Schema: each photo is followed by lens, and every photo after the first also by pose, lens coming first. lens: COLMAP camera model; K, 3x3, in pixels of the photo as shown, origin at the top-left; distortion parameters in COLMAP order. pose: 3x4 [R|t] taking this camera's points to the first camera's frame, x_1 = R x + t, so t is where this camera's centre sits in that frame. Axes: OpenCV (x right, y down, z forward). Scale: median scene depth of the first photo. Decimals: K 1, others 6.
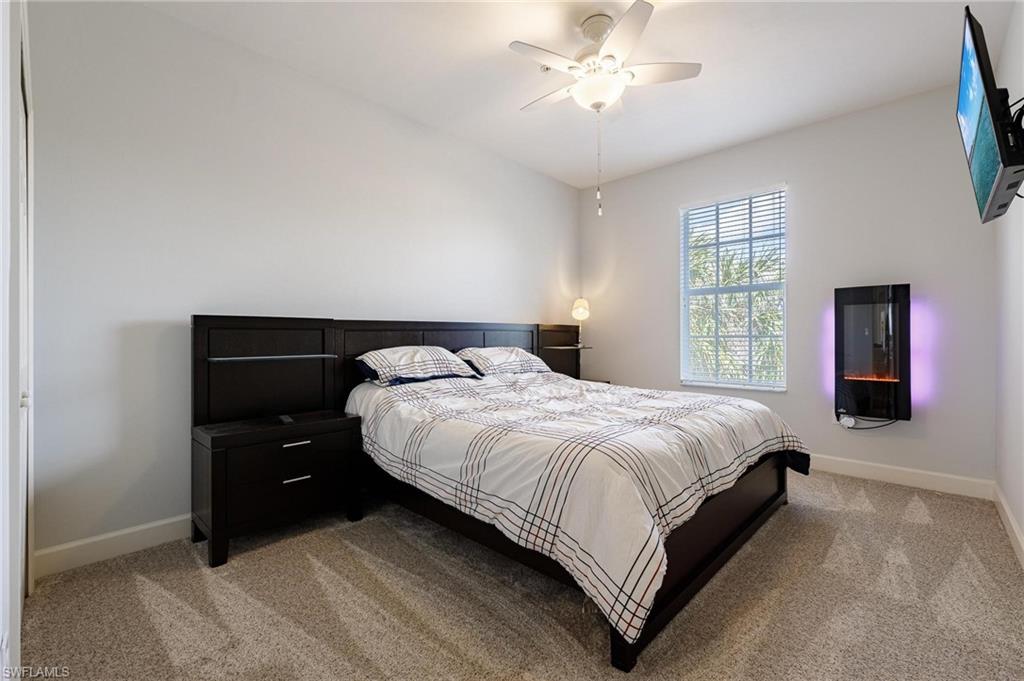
lens RADIAL K [[441.0, 0, 513.9], [0, 441.0, 338.0], [0, 0, 1]] dist [0.001278, 0.000230]
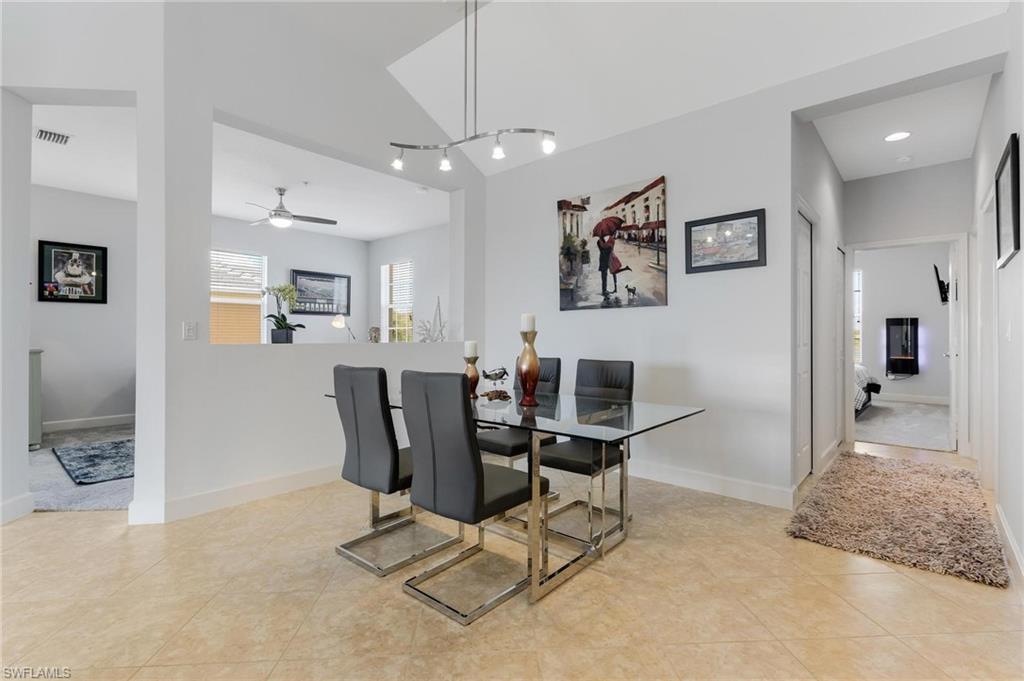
lens RADIAL K [[469.5, 0, 511.3], [0, 469.5, 334.0], [0, 0, 1]] dist [-0.000613, -0.000139]
pose [[0.999555, 0.008816, 0.028494, -1.318960], [-0.008557, 0.999921, -0.009212, 0.008131], [-0.028573, 0.008964, 0.999552, -1.413993]]
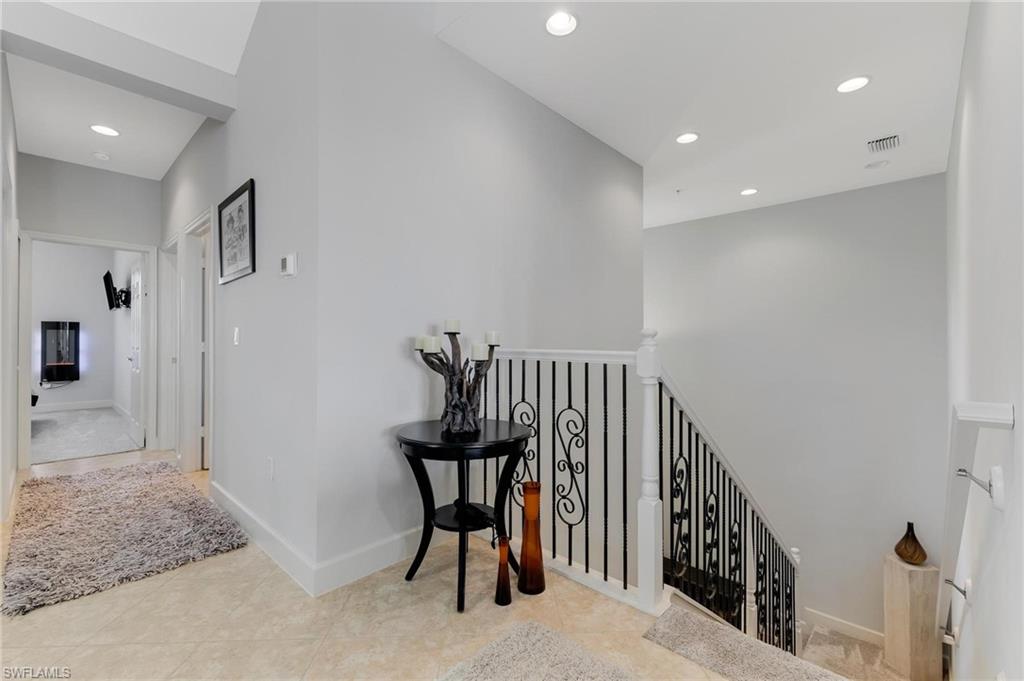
lens RADIAL K [[441.0, 0, 513.9], [0, 441.0, 338.0], [0, 0, 1]] dist [0.001278, 0.000230]
pose [[-0.002111, 0.014752, 0.999889, -1.372837], [0.005934, 0.999874, -0.014739, 0.009604], [-0.999980, 0.005902, -0.002198, -1.233201]]
